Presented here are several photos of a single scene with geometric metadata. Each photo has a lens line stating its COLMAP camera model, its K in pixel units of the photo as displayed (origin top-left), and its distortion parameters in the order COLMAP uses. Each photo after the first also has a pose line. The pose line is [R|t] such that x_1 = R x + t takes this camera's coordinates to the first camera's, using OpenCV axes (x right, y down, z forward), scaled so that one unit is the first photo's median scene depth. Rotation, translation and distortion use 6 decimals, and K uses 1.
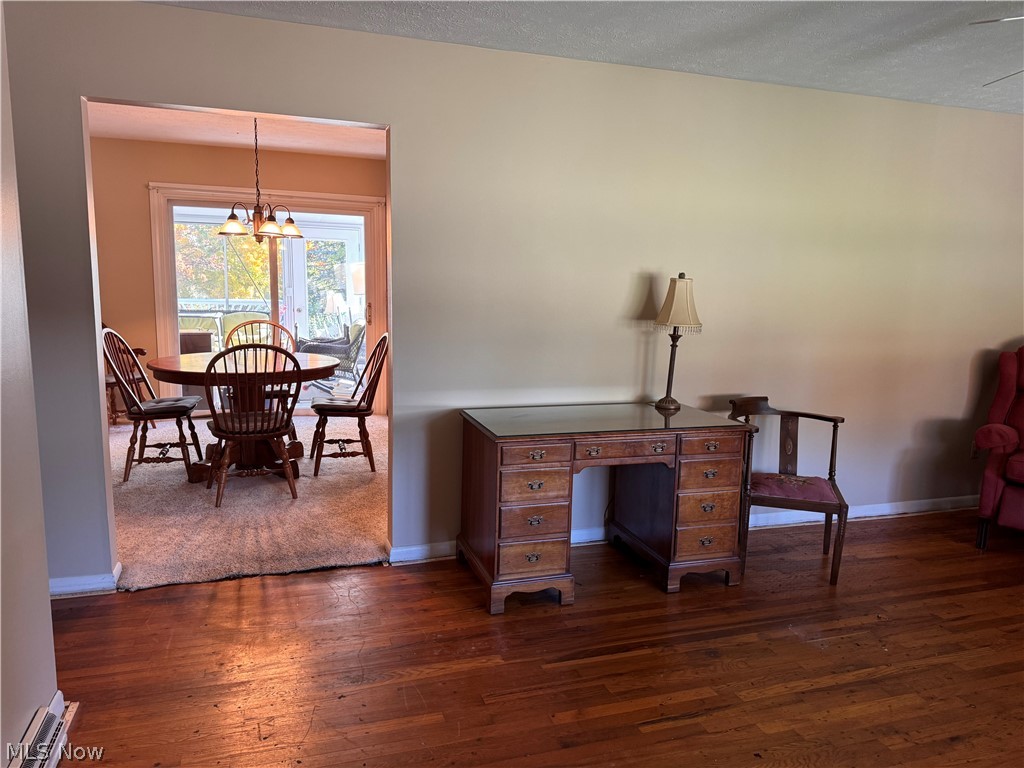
lens RADIAL K [[713.3, 0, 517.2], [0, 713.3, 387.8], [0, 0, 1]] dist [0.035859, -0.053129]
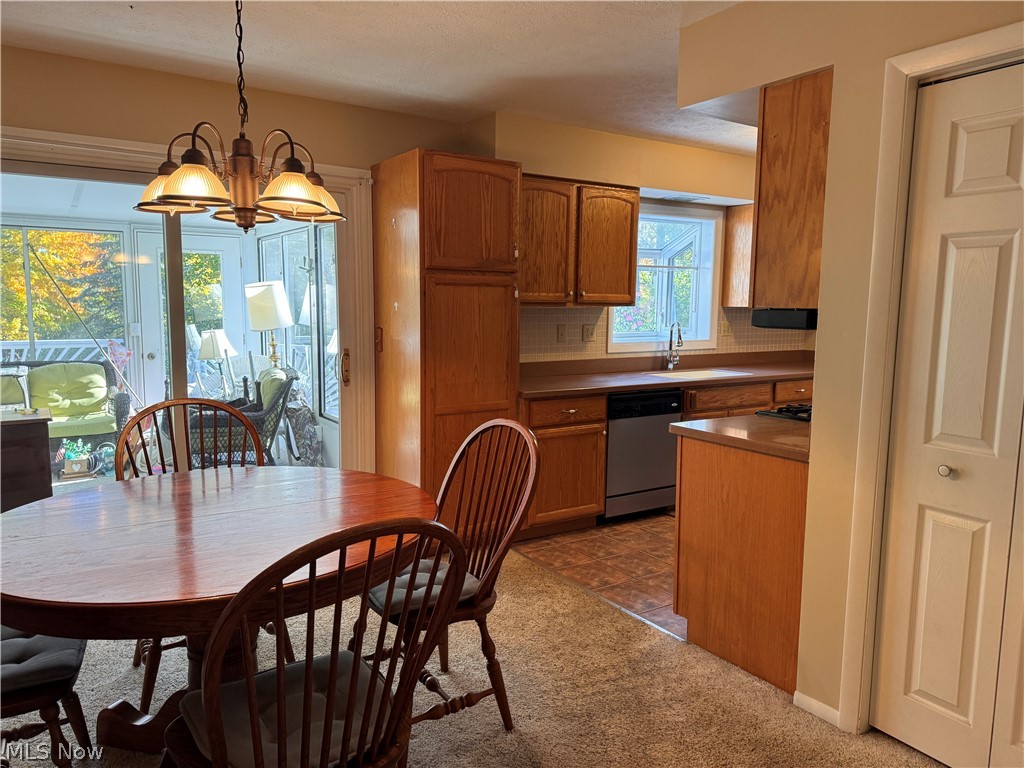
lens RADIAL K [[703.7, 0, 512.0], [0, 703.7, 384.0], [0, 0, 1]] dist [0.127226, -0.179412]
pose [[0.965887, -0.039134, 0.255991, -0.317177], [0.049373, 0.998212, -0.033692, -0.091152], [-0.254214, 0.045182, 0.966092, 0.557577]]
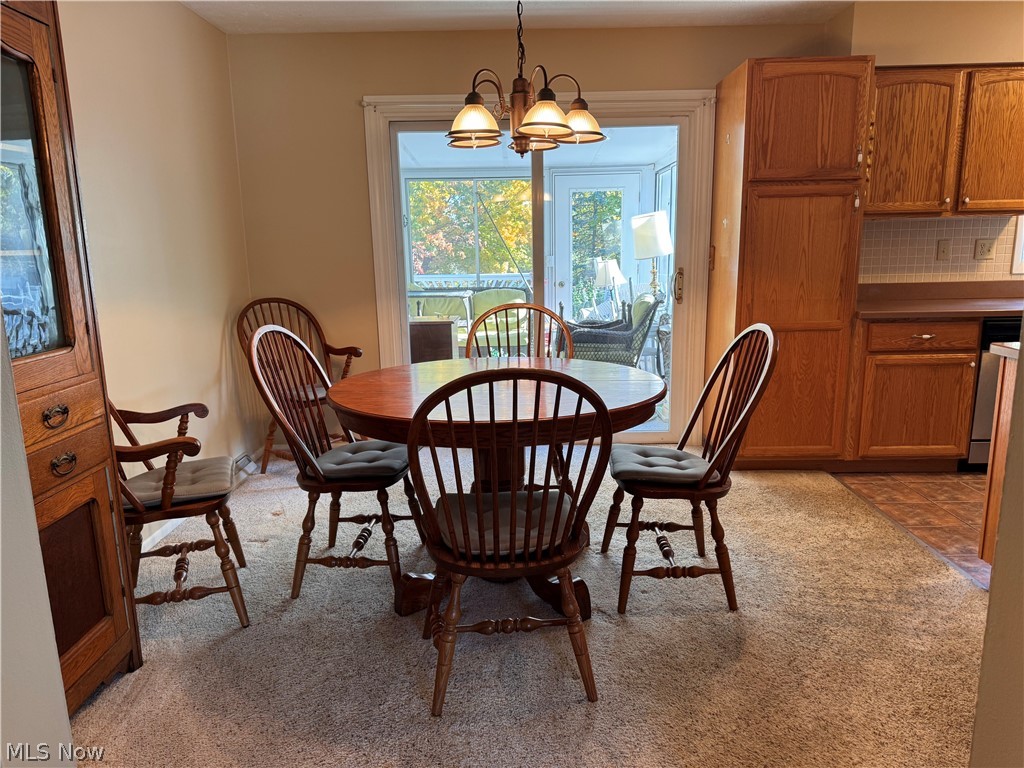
lens RADIAL K [[713.3, 0, 517.2], [0, 713.3, 387.8], [0, 0, 1]] dist [0.035859, -0.053129]
pose [[0.943427, 0.022915, -0.330788, -0.186703], [-0.009882, 0.999109, 0.041028, -0.056089], [0.331434, -0.035438, 0.942813, 0.501276]]
